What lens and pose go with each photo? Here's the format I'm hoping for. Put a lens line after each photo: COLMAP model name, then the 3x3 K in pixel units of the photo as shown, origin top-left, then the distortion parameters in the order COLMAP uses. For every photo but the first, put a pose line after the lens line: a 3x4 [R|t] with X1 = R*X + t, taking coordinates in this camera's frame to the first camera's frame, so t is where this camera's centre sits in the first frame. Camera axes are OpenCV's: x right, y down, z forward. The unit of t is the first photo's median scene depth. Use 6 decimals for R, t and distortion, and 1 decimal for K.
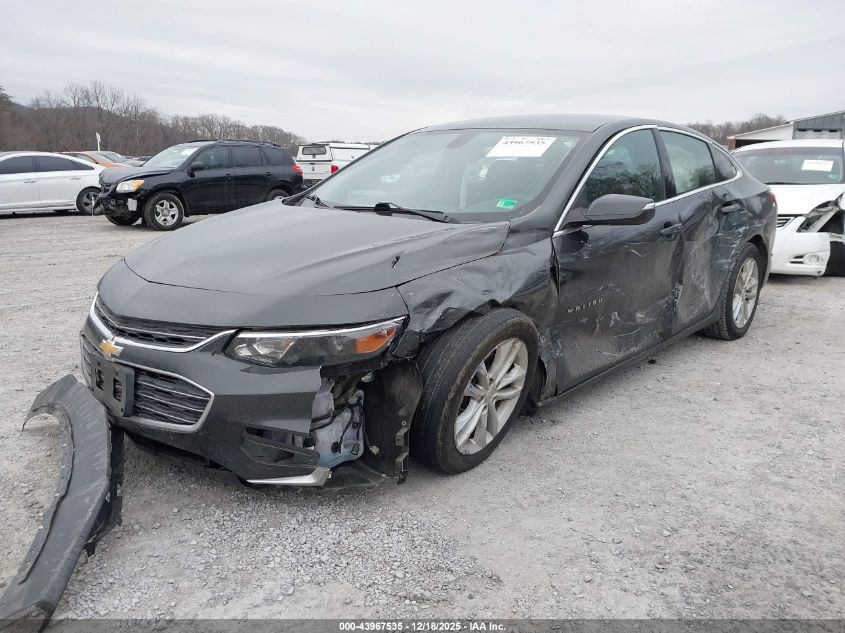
lens RADIAL K [[684.8, 0, 422.5], [0, 684.8, 332.5], [0, 0, 1]] dist [0.001949, 0.004989]
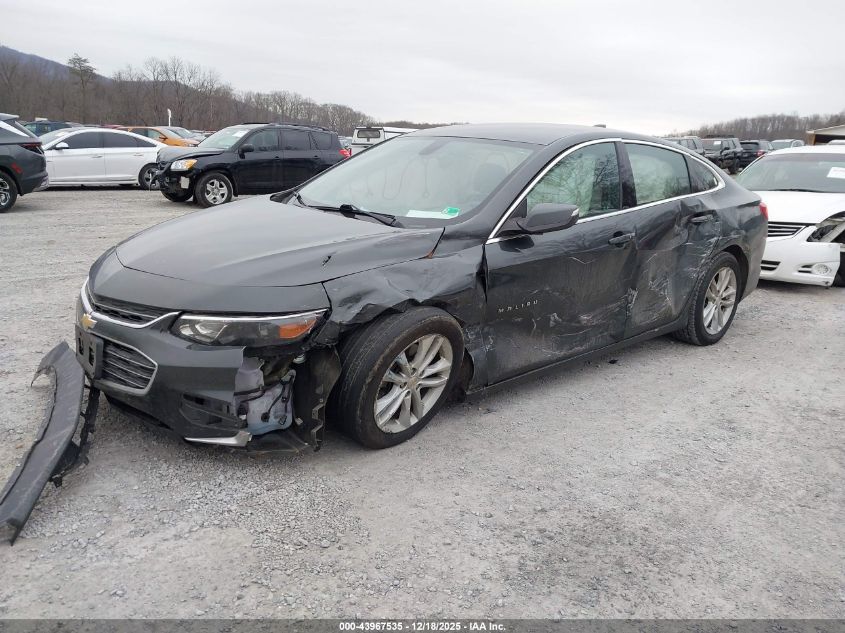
lens RADIAL K [[700.0, 0, 422.5], [0, 700.0, 316.5], [0, 0, 1]] dist [0.010911, 0.002347]
pose [[0.993790, 0.056709, -0.095737, 0.207883], [-0.056745, 0.998386, 0.002344, -0.018520], [0.095715, 0.003104, 0.995404, -0.137170]]
